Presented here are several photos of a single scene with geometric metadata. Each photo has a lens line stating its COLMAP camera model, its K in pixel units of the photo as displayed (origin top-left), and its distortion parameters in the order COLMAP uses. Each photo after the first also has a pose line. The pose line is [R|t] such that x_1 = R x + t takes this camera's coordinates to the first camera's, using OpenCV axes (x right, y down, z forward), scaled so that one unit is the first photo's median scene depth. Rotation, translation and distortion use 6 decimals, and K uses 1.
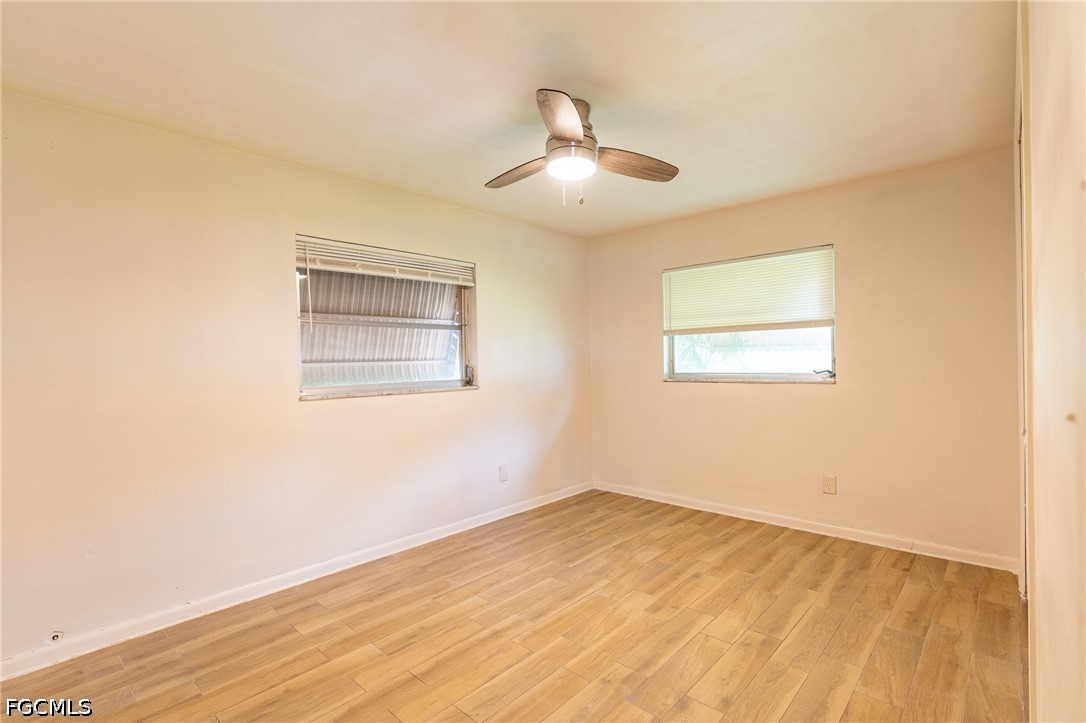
lens RADIAL K [[501.0, 0, 543.0], [0, 501.0, 361.5], [0, 0, 1]] dist [-0.001672, 0.001109]
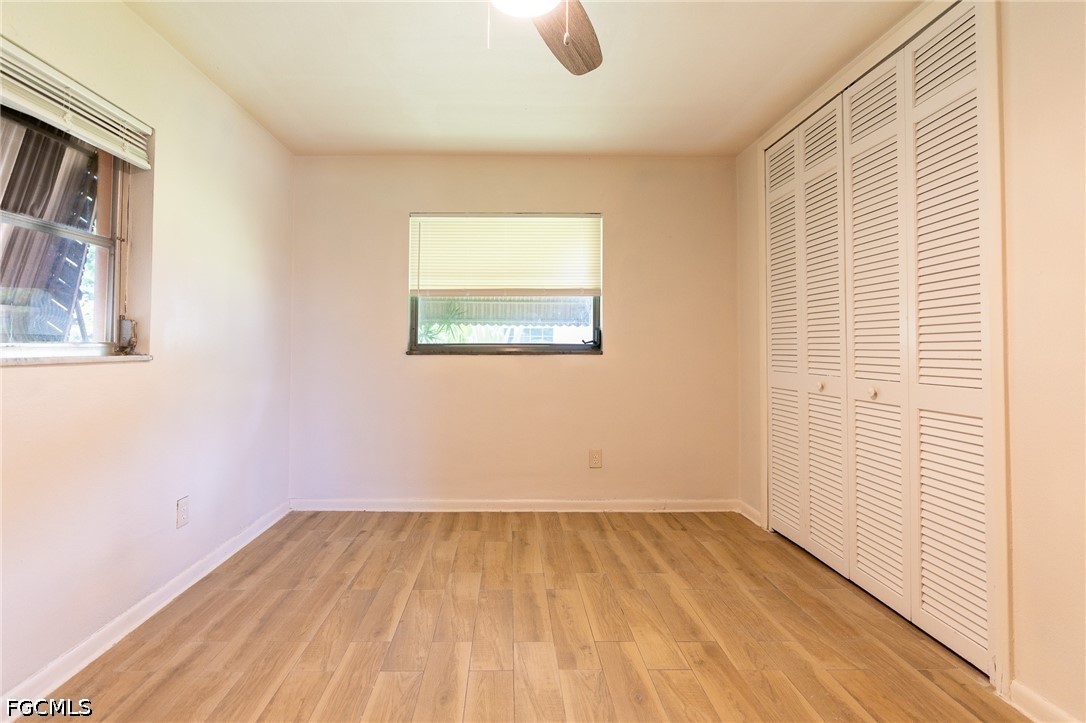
lens RADIAL K [[535.8, 0, 543.4], [0, 535.8, 325.7], [0, 0, 1]] dist [-0.004469, 0.000717]
pose [[0.730454, 0.043276, 0.681589, -0.228438], [-0.014366, 0.998743, -0.048017, 0.042094], [-0.682811, 0.025283, 0.730158, 0.316649]]
